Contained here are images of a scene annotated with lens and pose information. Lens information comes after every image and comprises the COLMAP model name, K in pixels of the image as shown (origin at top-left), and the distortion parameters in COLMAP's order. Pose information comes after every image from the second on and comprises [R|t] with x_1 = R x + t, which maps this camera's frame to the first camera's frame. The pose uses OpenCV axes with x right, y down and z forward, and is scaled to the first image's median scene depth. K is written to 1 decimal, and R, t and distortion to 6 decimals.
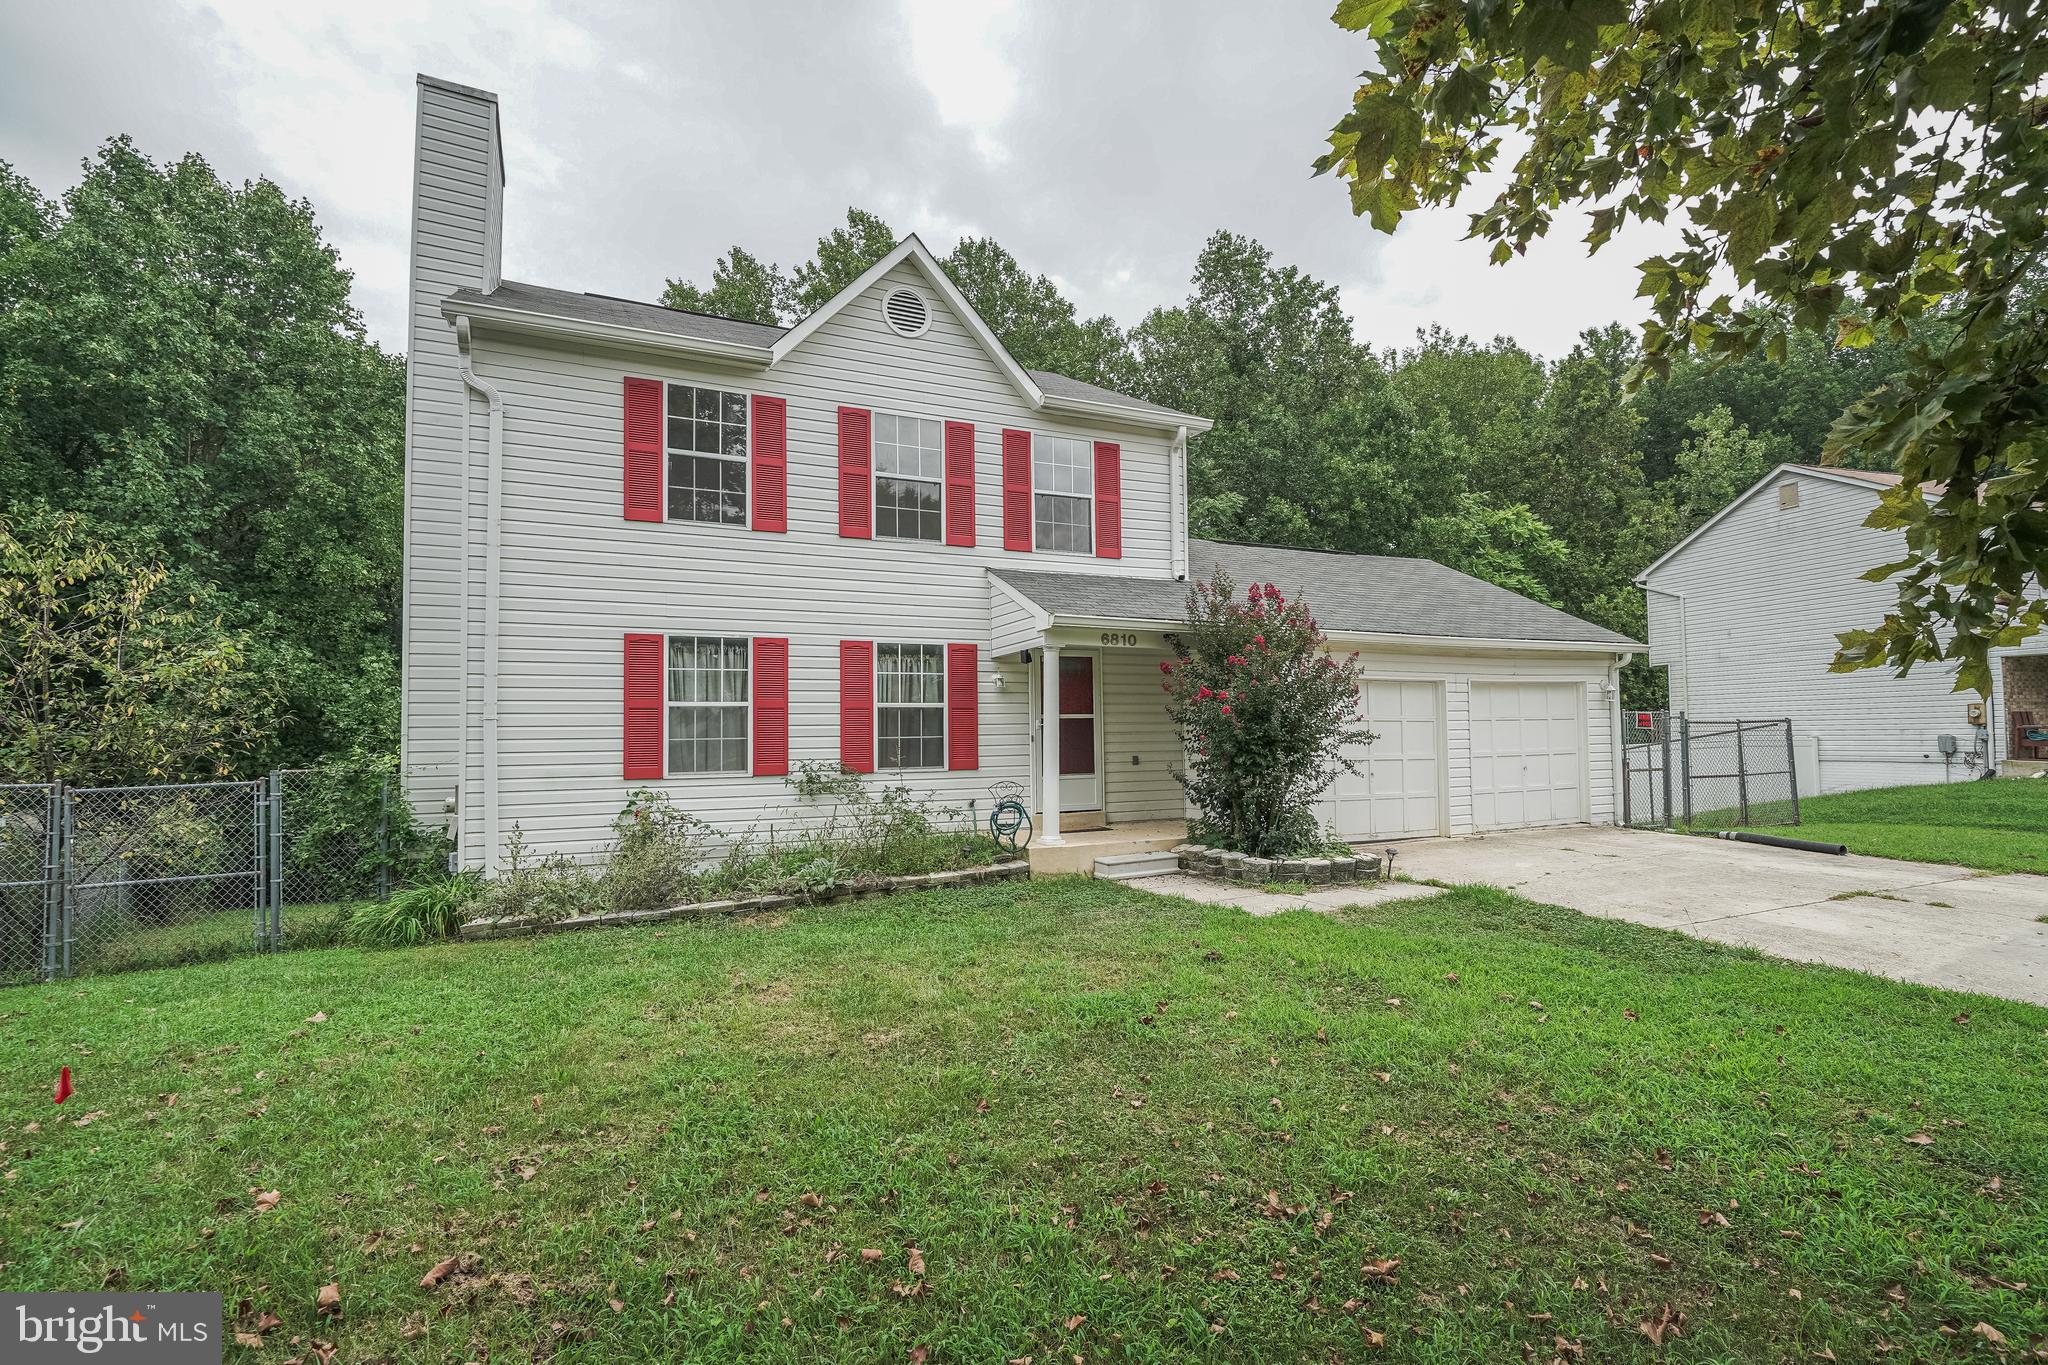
lens RADIAL K [[942.2, 0, 1023.7], [0, 942.2, 691.4], [0, 0, 1]] dist [-0.004119, 0.000473]
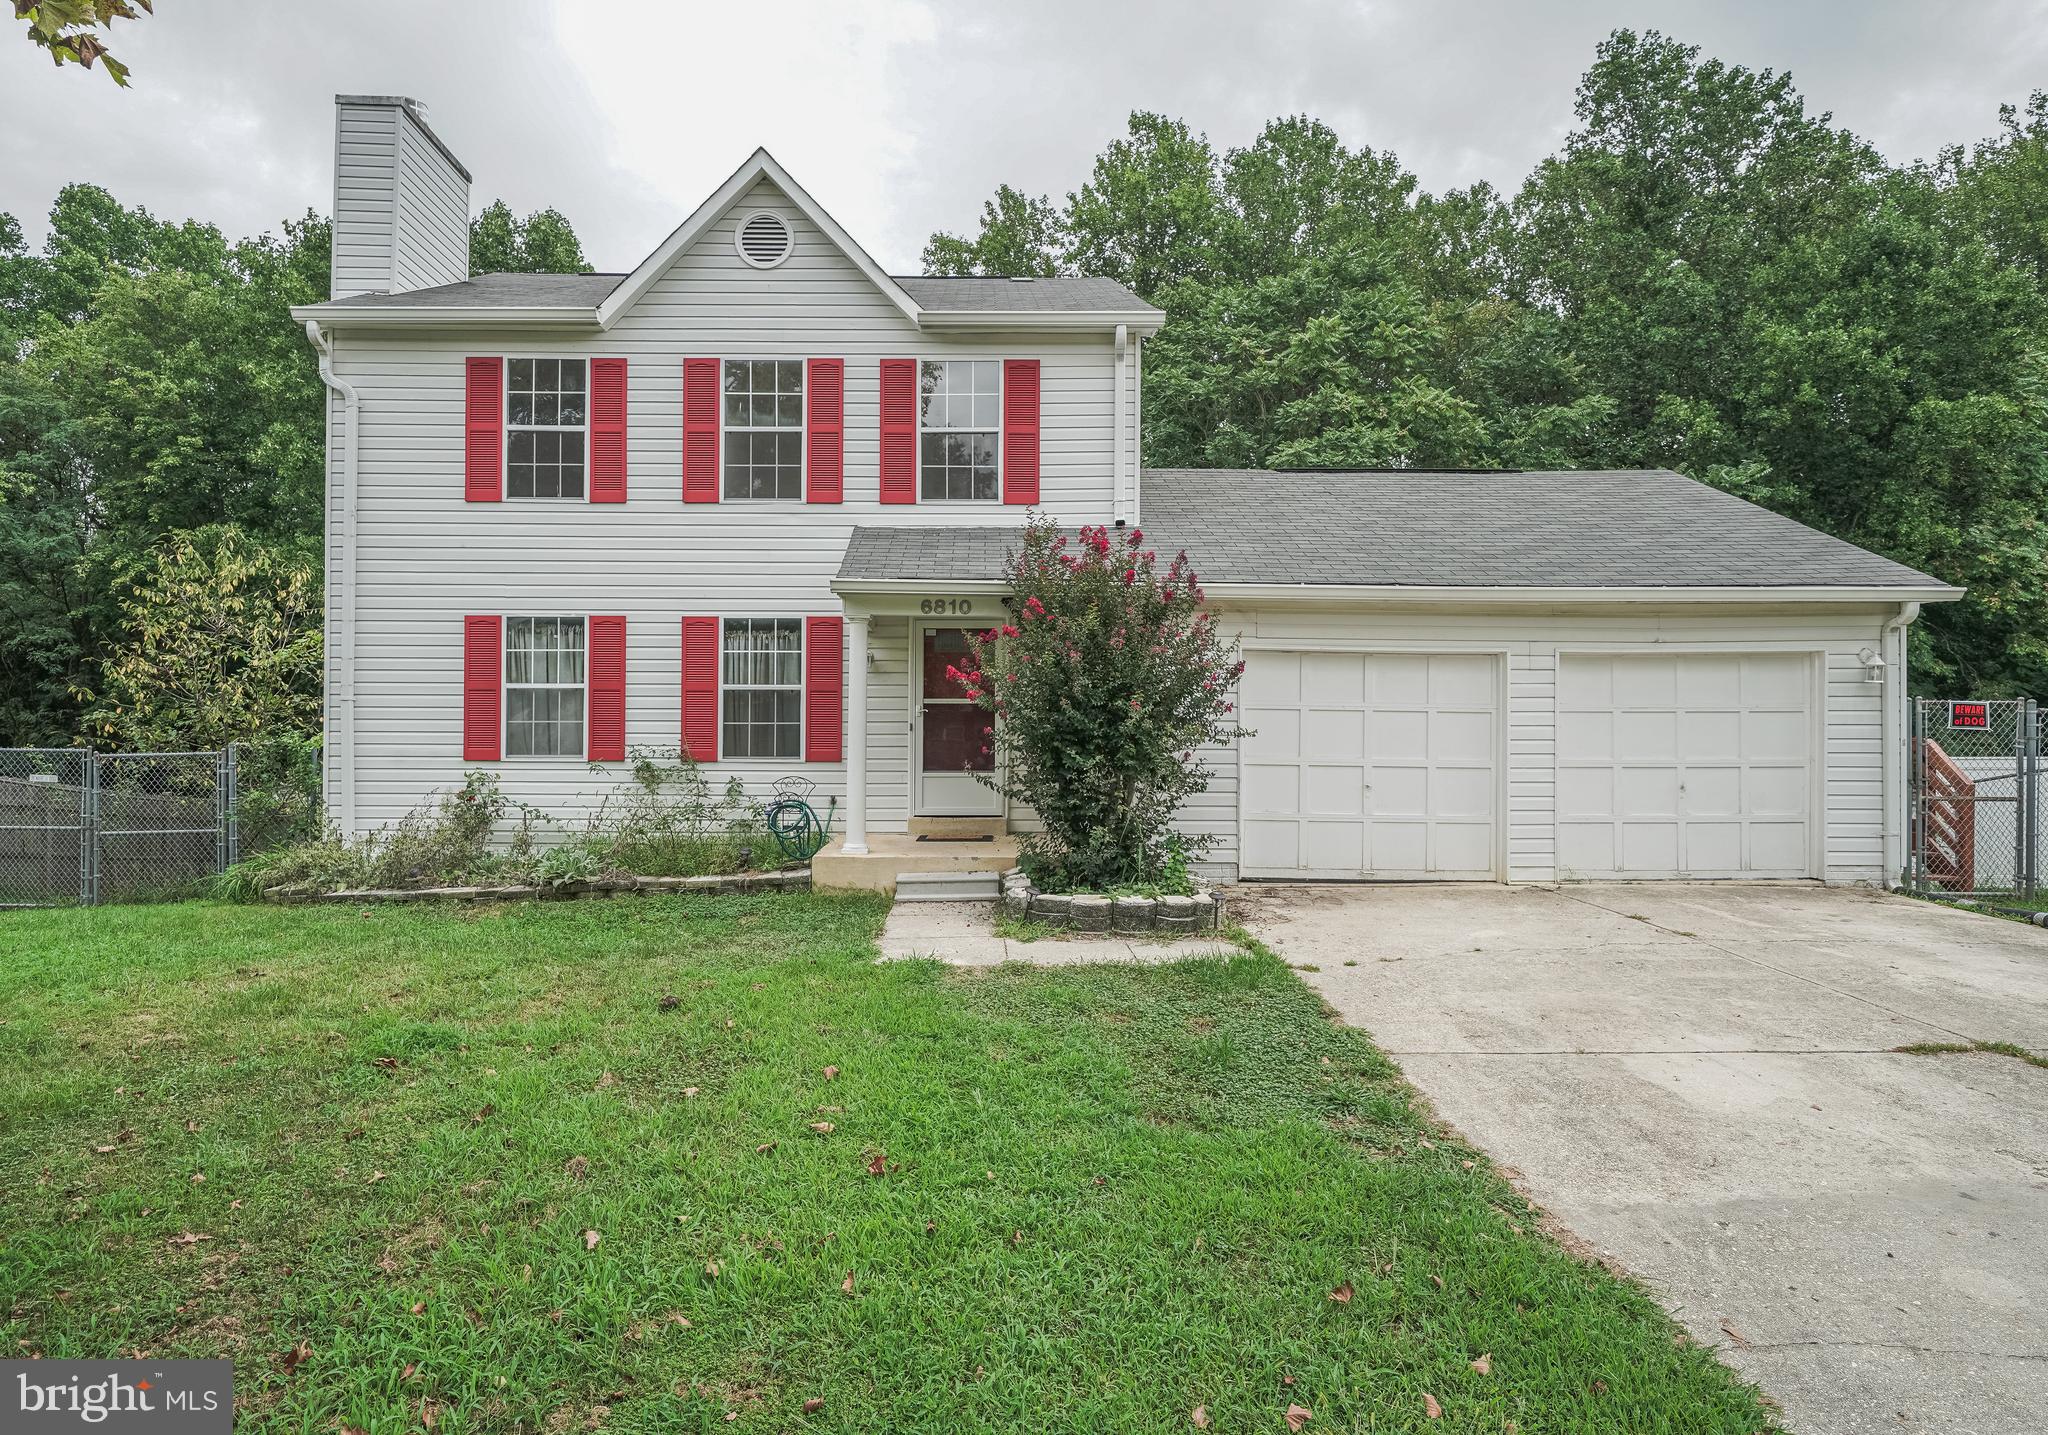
lens RADIAL K [[1061.5, 0, 1023.8], [0, 1061.5, 707.3], [0, 0, 1]] dist [-0.004243, 0.000433]
pose [[0.908742, 0.010447, -0.417227, 0.511413], [0.004542, 0.999380, 0.034915, -0.000379], [0.417333, -0.033623, 0.908131, 0.187744]]
